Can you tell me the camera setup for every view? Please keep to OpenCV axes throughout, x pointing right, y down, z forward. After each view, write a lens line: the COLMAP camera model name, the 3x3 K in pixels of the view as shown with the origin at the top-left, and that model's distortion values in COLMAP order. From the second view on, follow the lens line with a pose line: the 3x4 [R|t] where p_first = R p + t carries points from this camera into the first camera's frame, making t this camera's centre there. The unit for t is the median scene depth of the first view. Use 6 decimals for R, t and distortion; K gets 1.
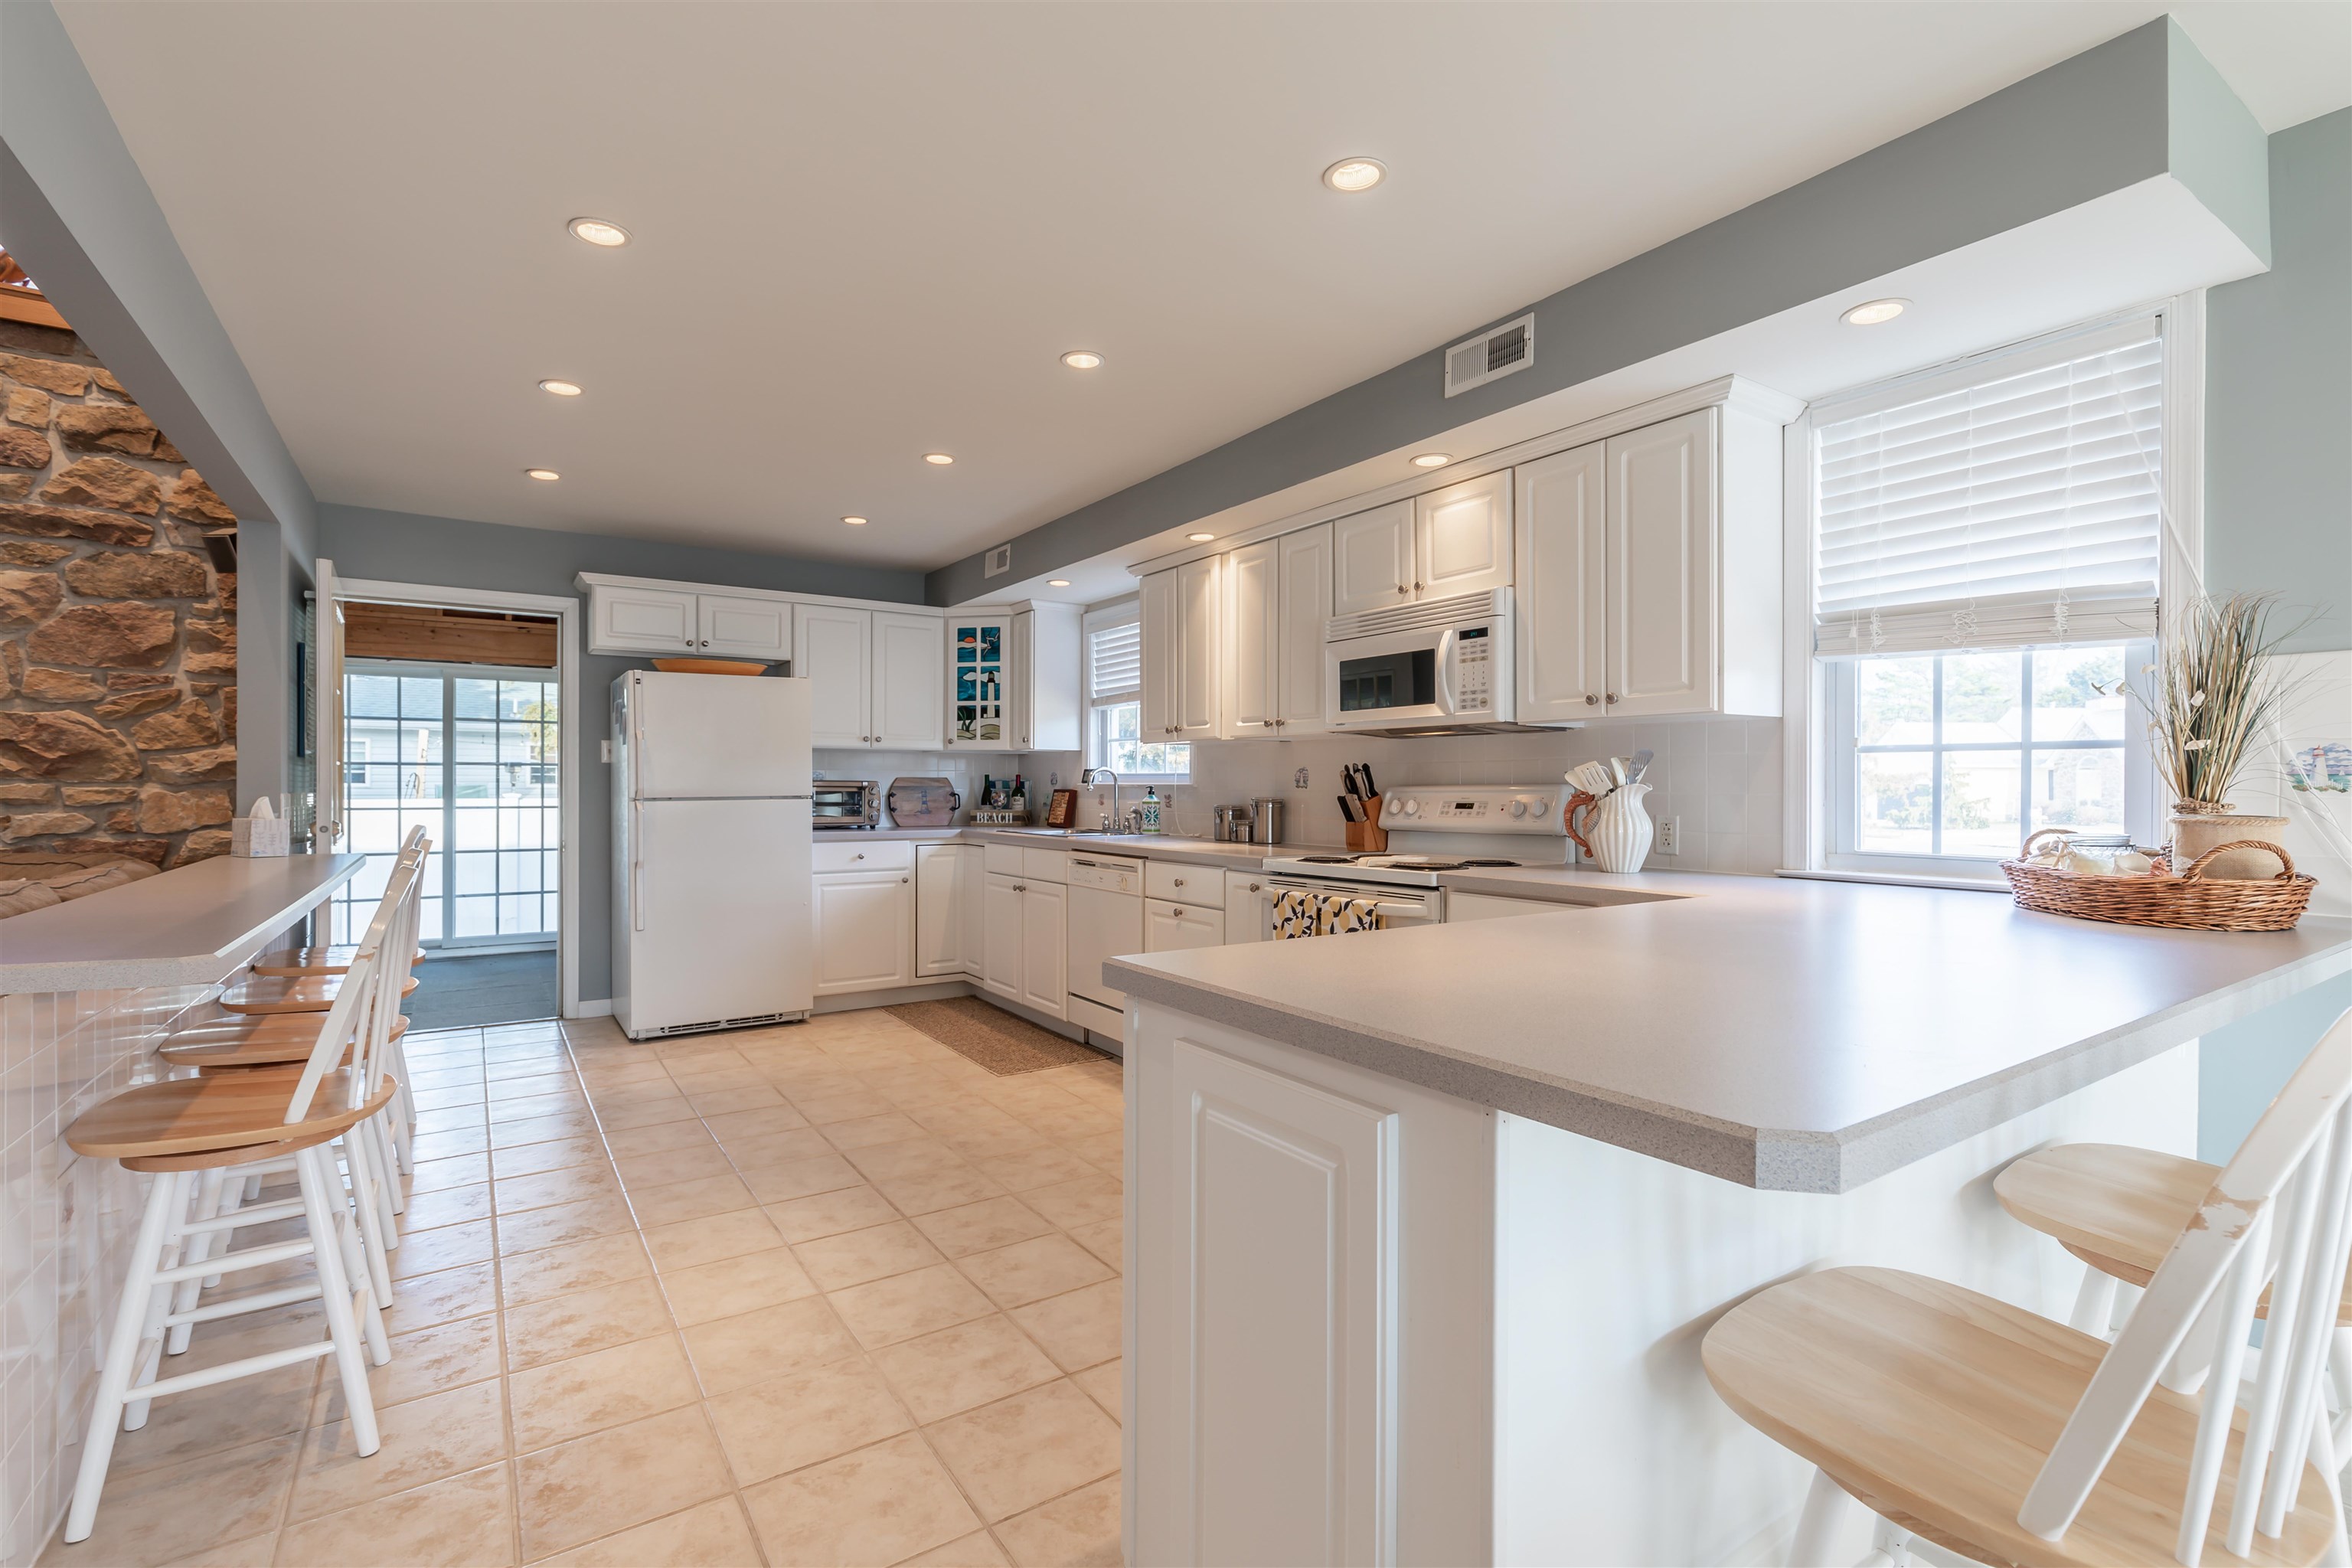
lens RADIAL K [[1040.5, 0, 1175.8], [0, 1040.5, 786.7], [0, 0, 1]] dist [0.002836, -0.000661]
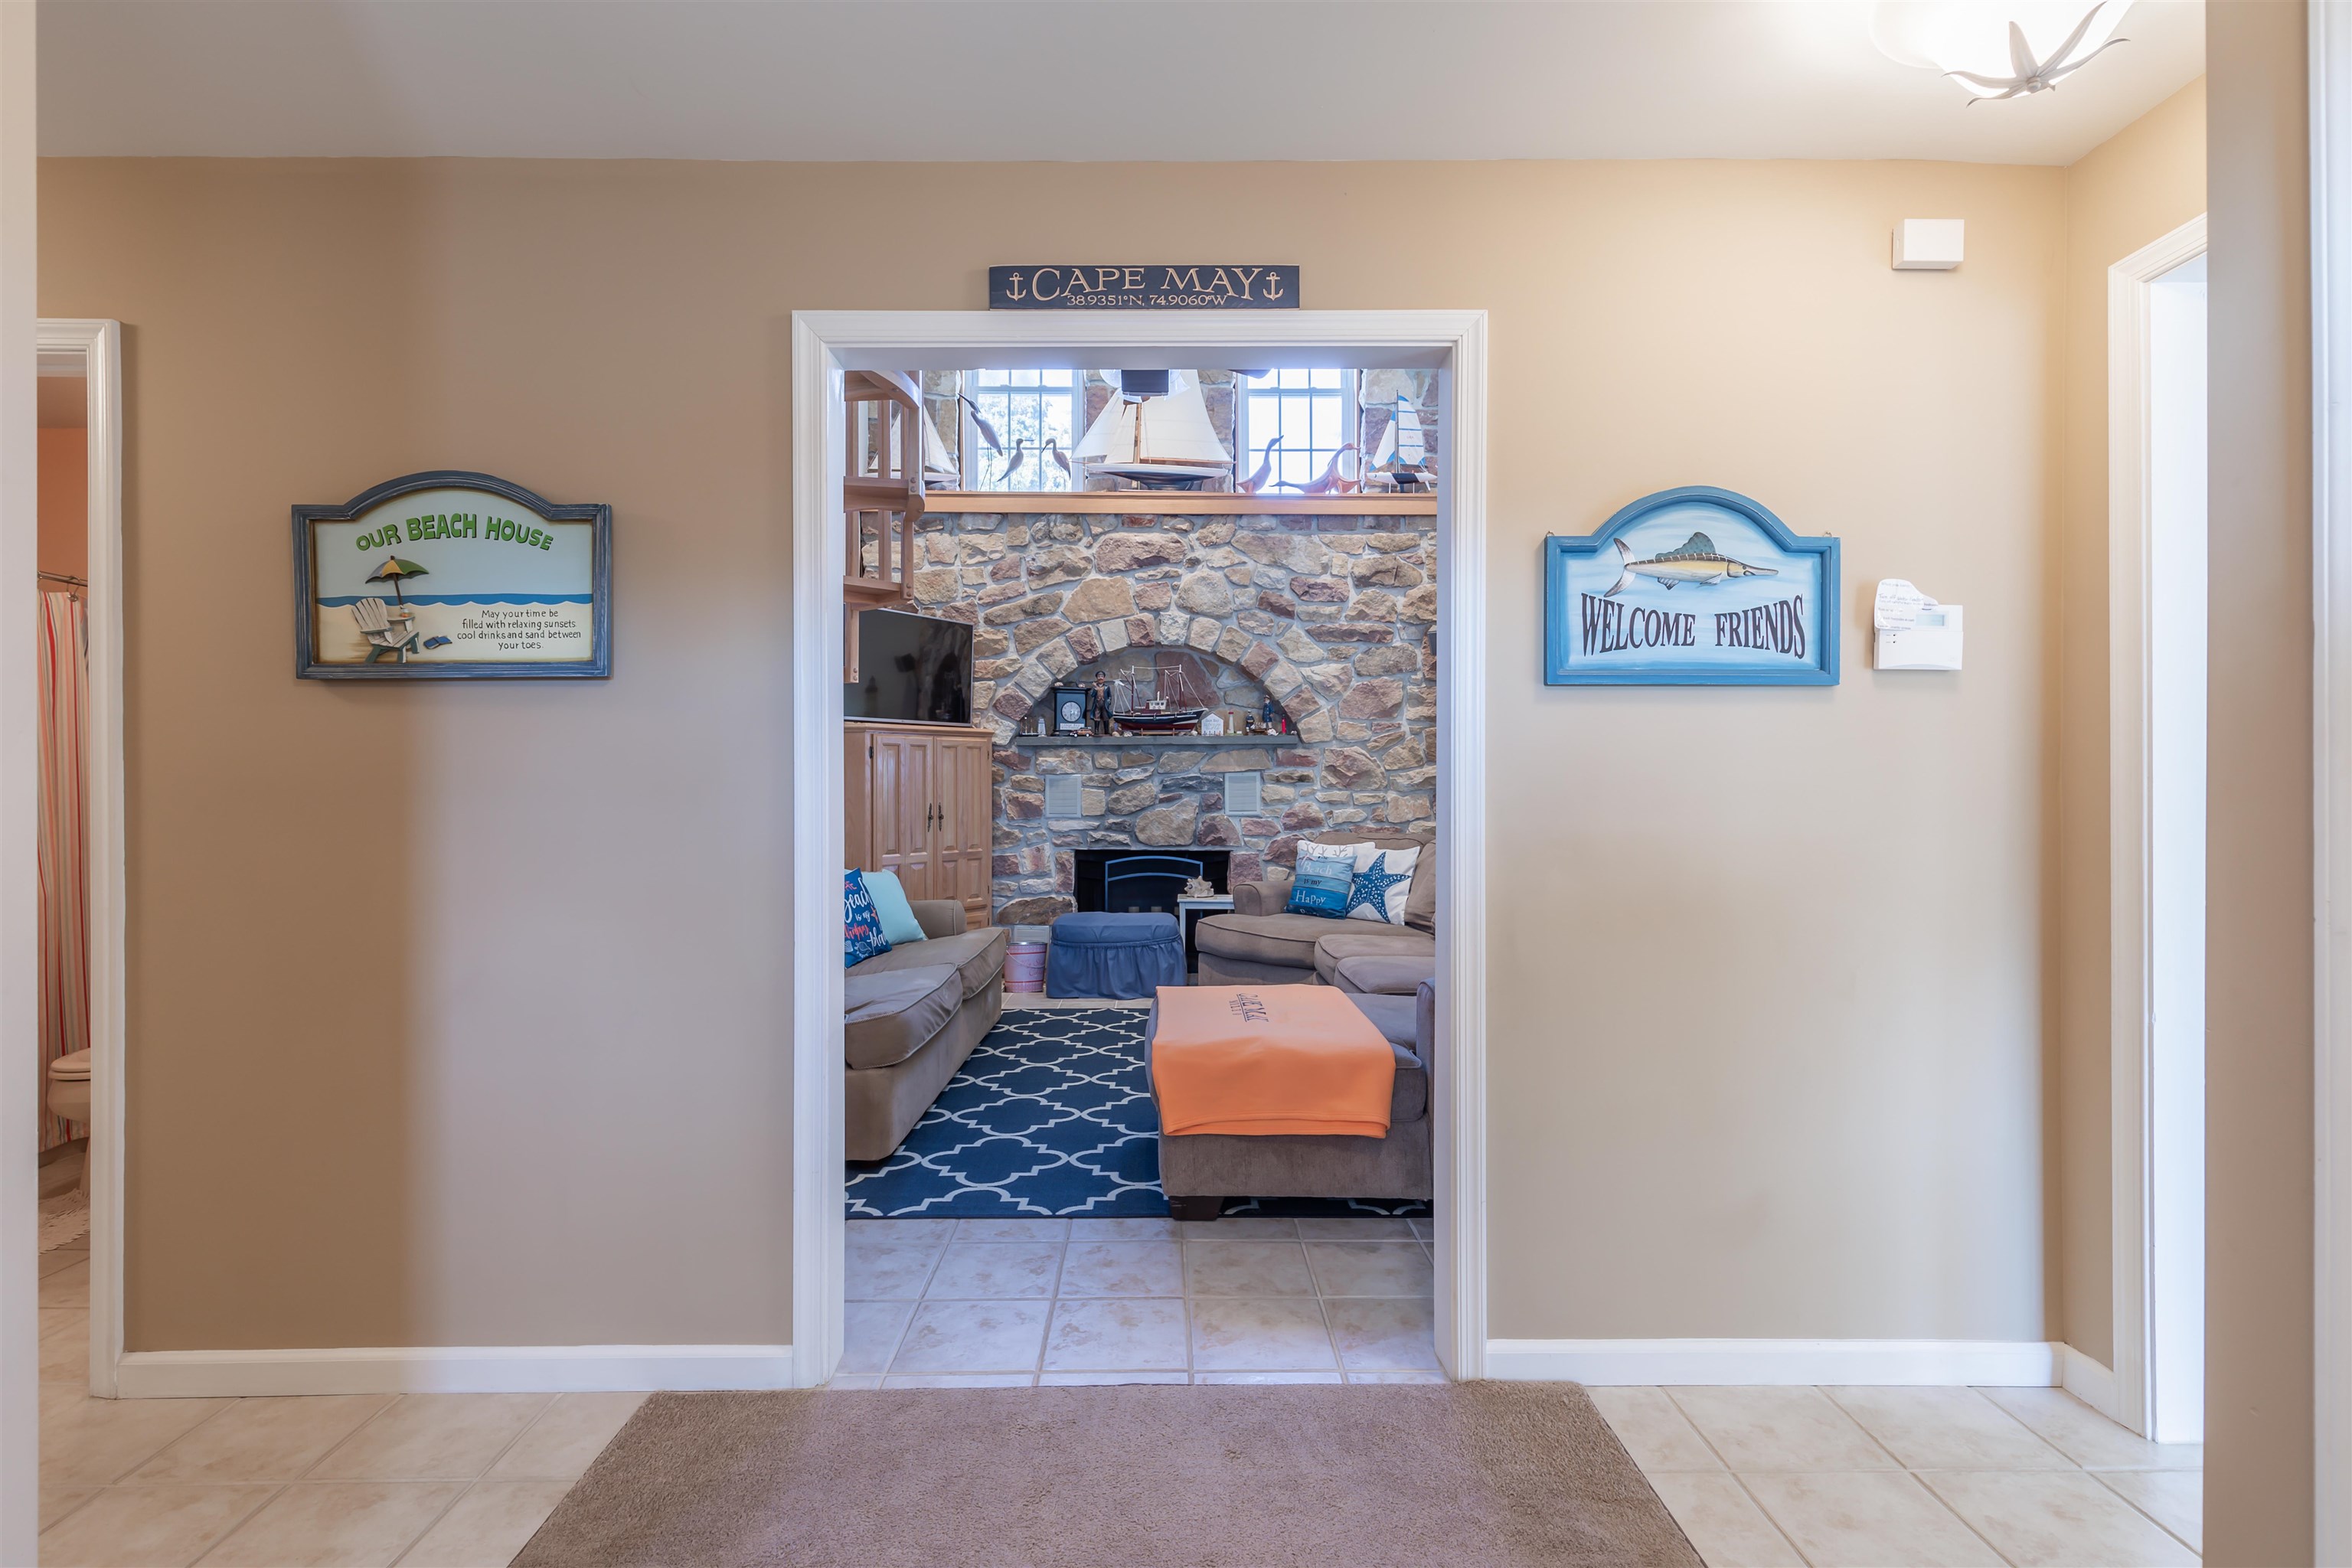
lens RADIAL K [[1040.5, 0, 1175.8], [0, 1040.5, 786.7], [0, 0, 1]] dist [0.002836, -0.000661]
pose [[0.837996, -0.004226, -0.545660, -0.388864], [0.001137, 0.999981, -0.005999, -0.000491], [0.545675, 0.004407, 0.837985, -0.499726]]
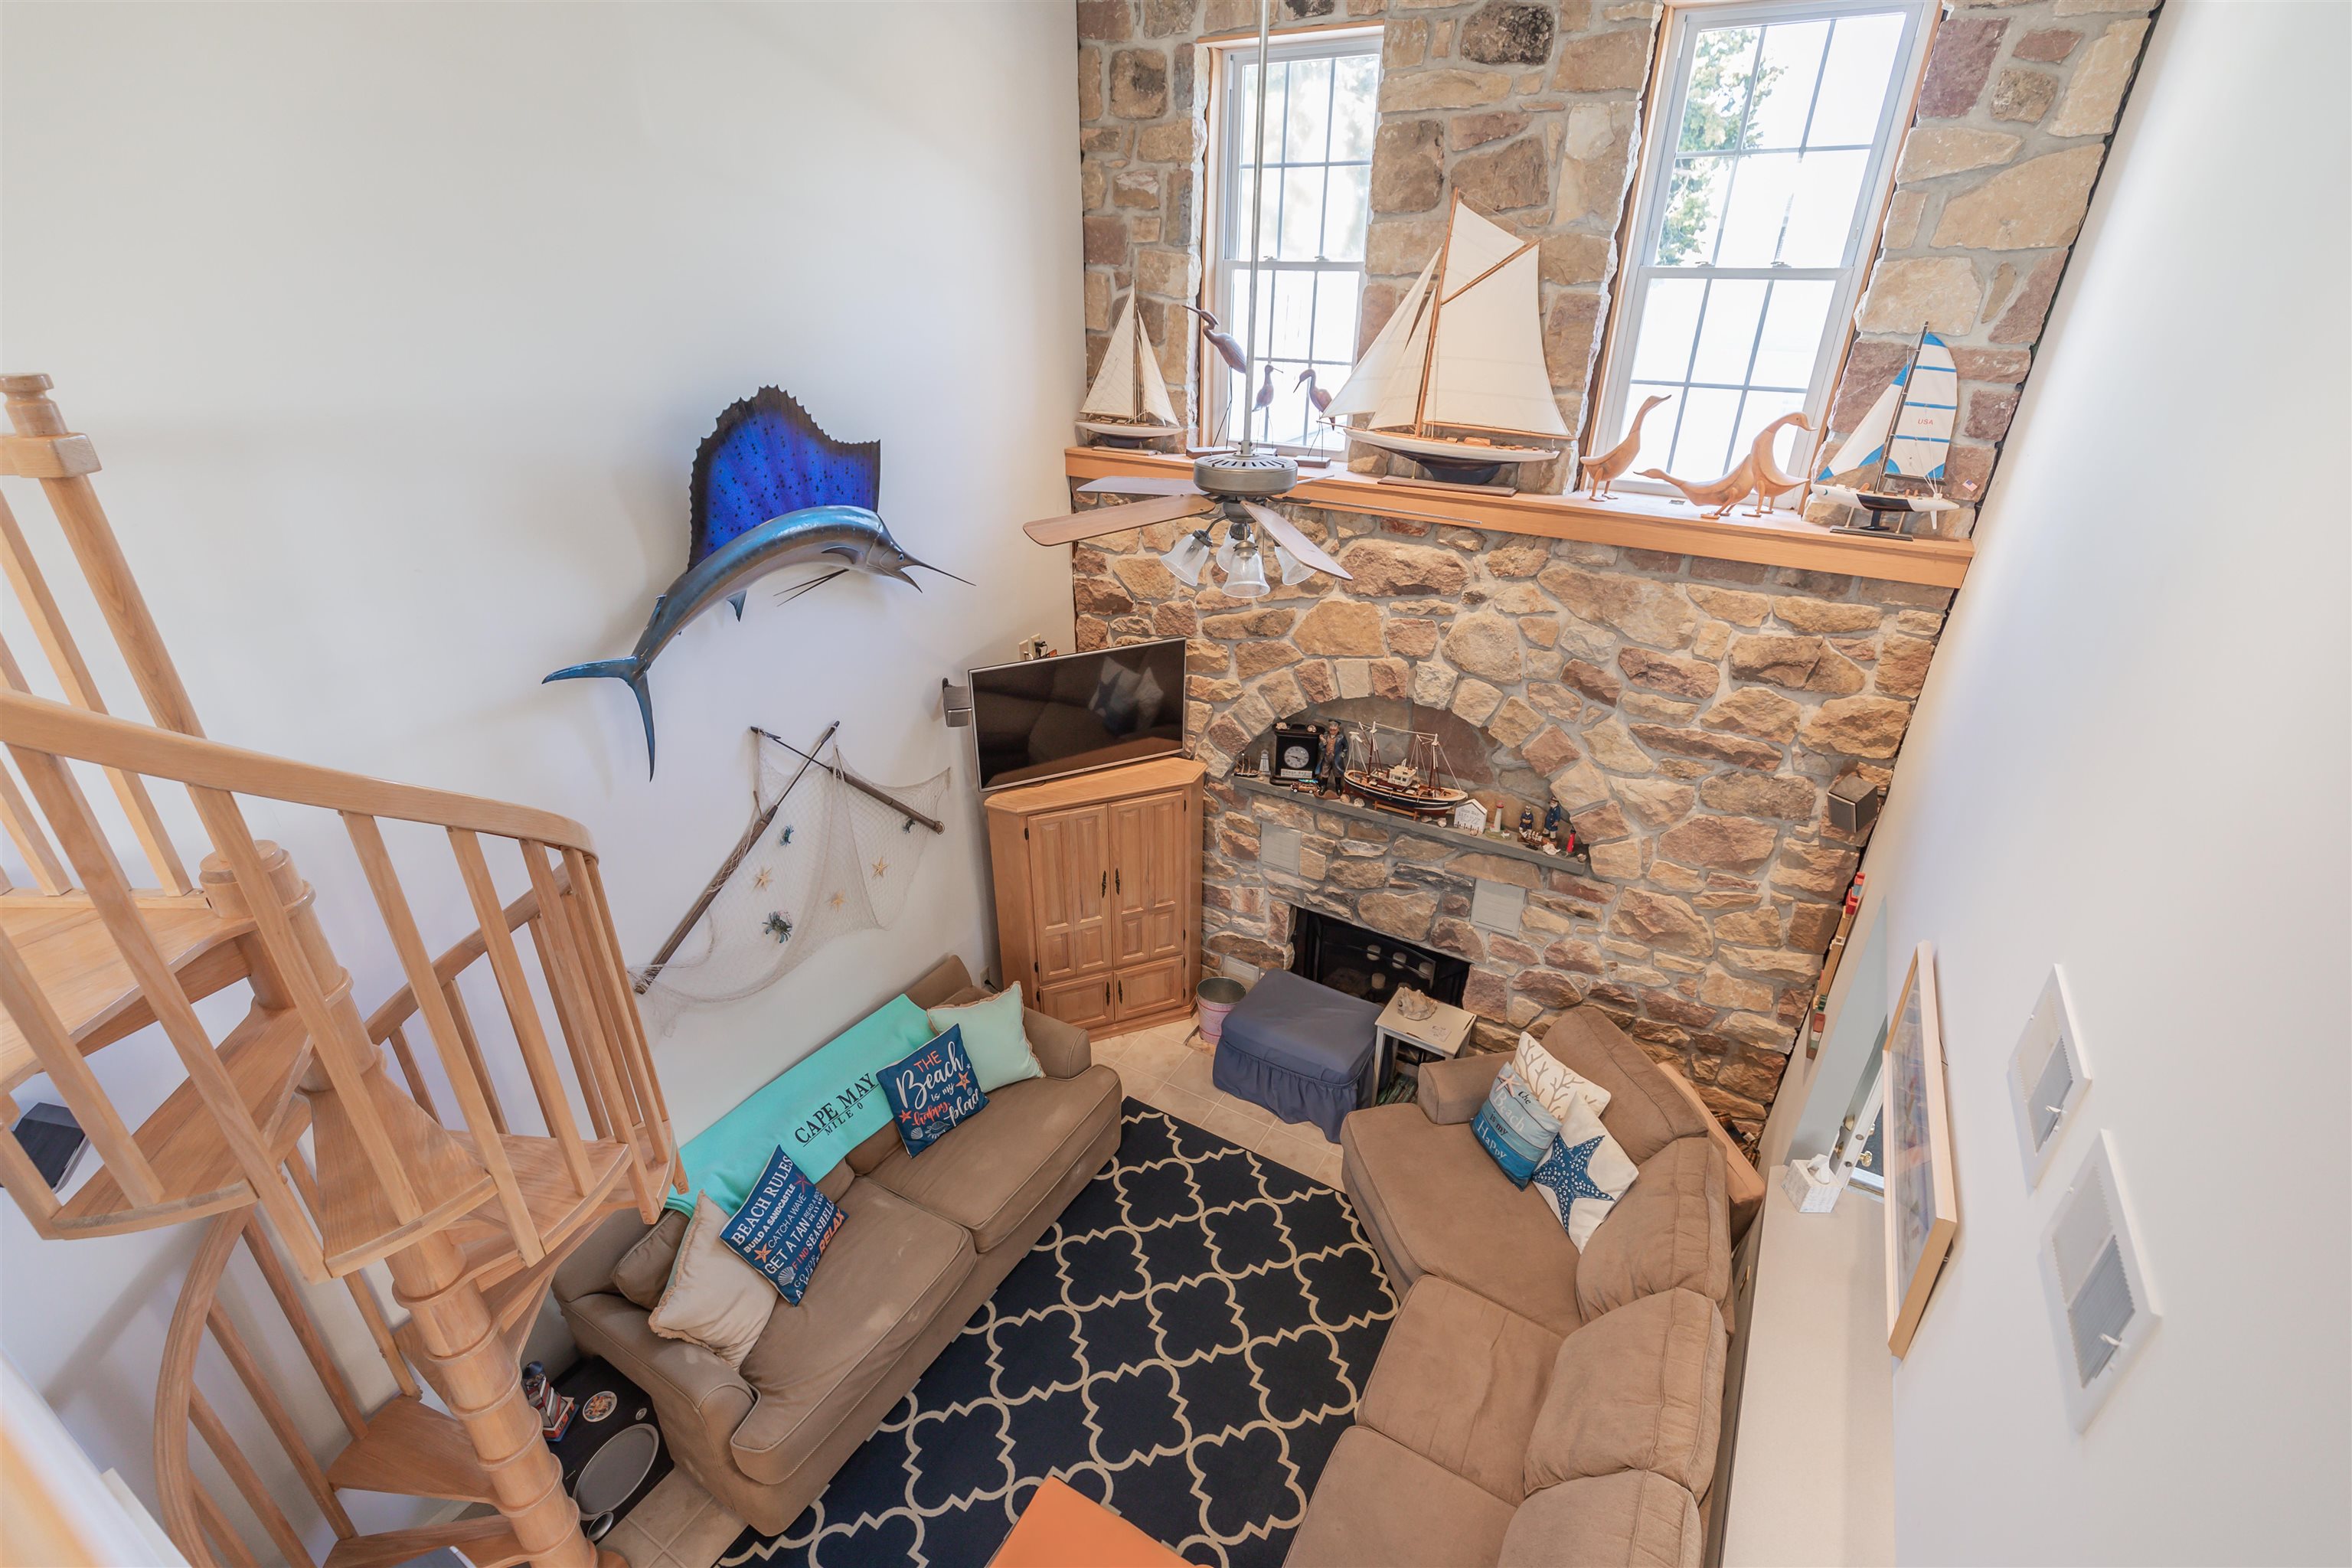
lens RADIAL K [[1040.5, 0, 1175.8], [0, 1040.5, 786.7], [0, 0, 1]] dist [0.002836, -0.000661]
pose [[0.432996, 0.410921, -0.802283, -0.425759], [-0.009478, 0.892071, 0.451795, -0.646592], [0.901346, -0.188022, 0.390158, 0.100289]]
